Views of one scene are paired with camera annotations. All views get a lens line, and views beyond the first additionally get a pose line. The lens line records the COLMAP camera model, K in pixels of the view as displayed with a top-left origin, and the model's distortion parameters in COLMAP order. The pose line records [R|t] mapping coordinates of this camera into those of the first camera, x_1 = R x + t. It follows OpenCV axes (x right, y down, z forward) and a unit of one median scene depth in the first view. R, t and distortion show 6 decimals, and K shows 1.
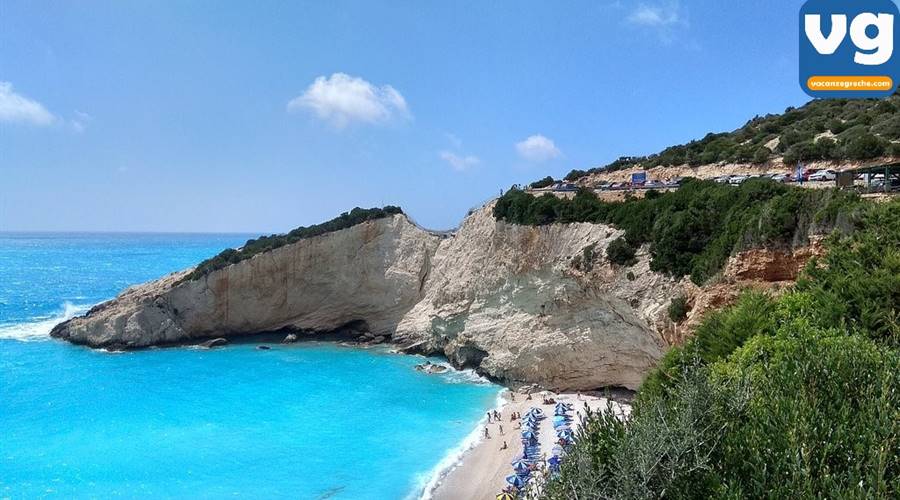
lens RADIAL K [[695.9, 0, 450.0], [0, 695.9, 250.0], [0, 0, 1]] dist [0.076191, -0.002298]
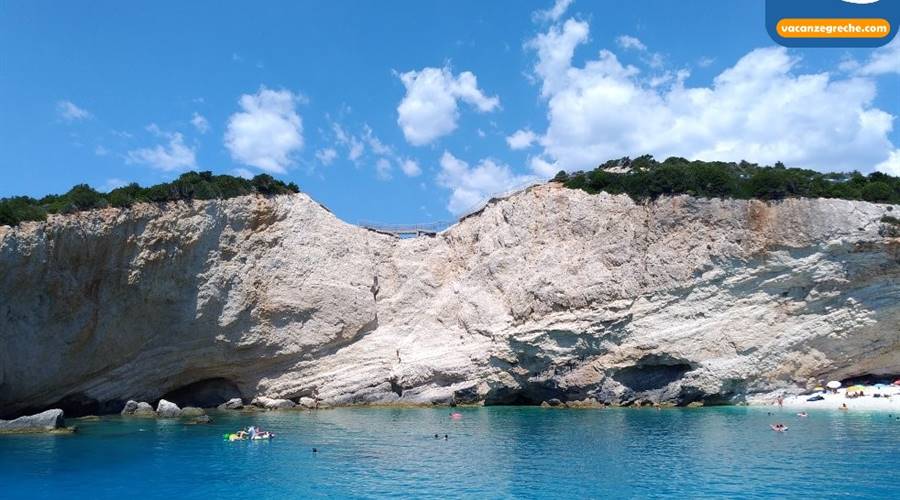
lens RADIAL K [[654.4, 0, 449.6], [0, 654.4, 276.5], [0, 0, 1]] dist [-0.010529, -0.003794]
pose [[0.512932, 0.113946, 0.850833, -0.664163], [0.029879, 0.988181, -0.150353, 0.148611], [-0.857909, 0.102543, 0.503465, 0.845918]]
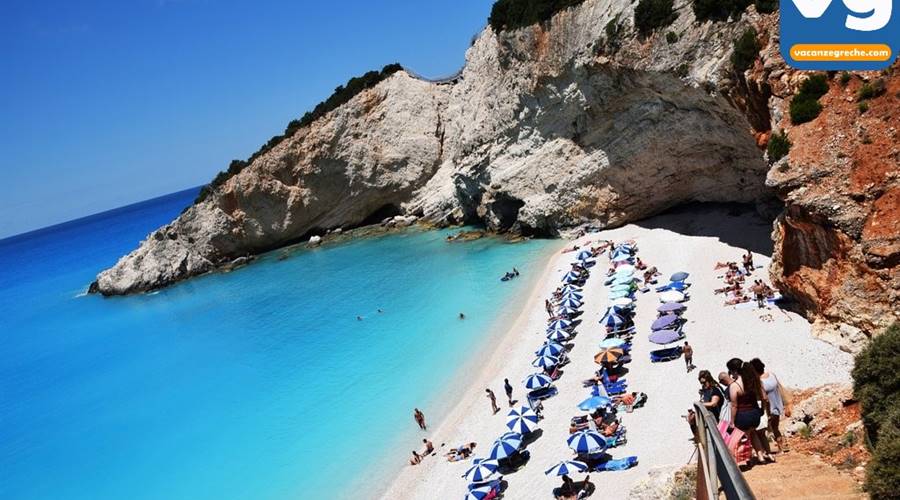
lens RADIAL K [[703.7, 0, 450.0], [0, 703.7, 250.0], [0, 0, 1]] dist [-0.108215, 0.003808]
pose [[0.968658, -0.217243, -0.120446, 0.057008], [0.234119, 0.960497, 0.150443, 0.059595], [0.083005, -0.173926, 0.981254, 0.192045]]
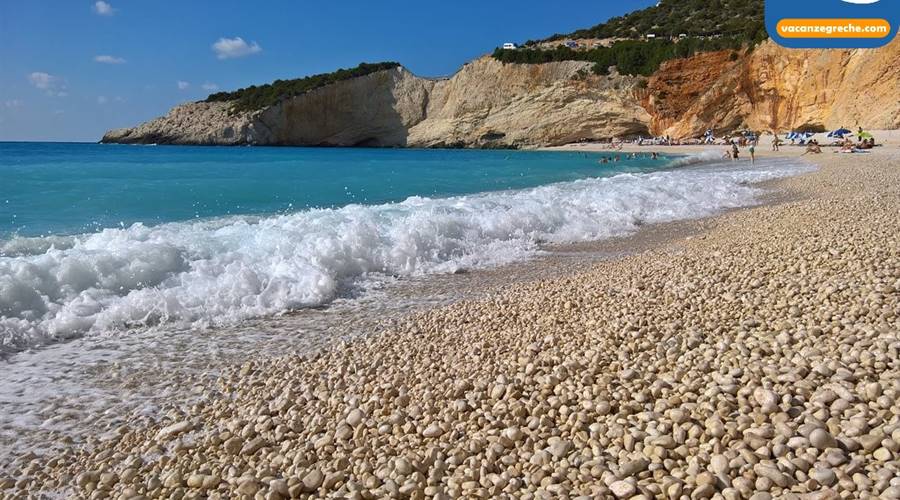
lens RADIAL K [[695.9, 0, 450.0], [0, 695.9, 250.0], [0, 0, 1]] dist [0.076191, -0.002298]
pose [[0.912515, -0.057782, 0.404942, -0.866539], [0.006861, 0.991995, 0.126088, 0.217250], [-0.408986, -0.112279, 0.905607, -0.705505]]
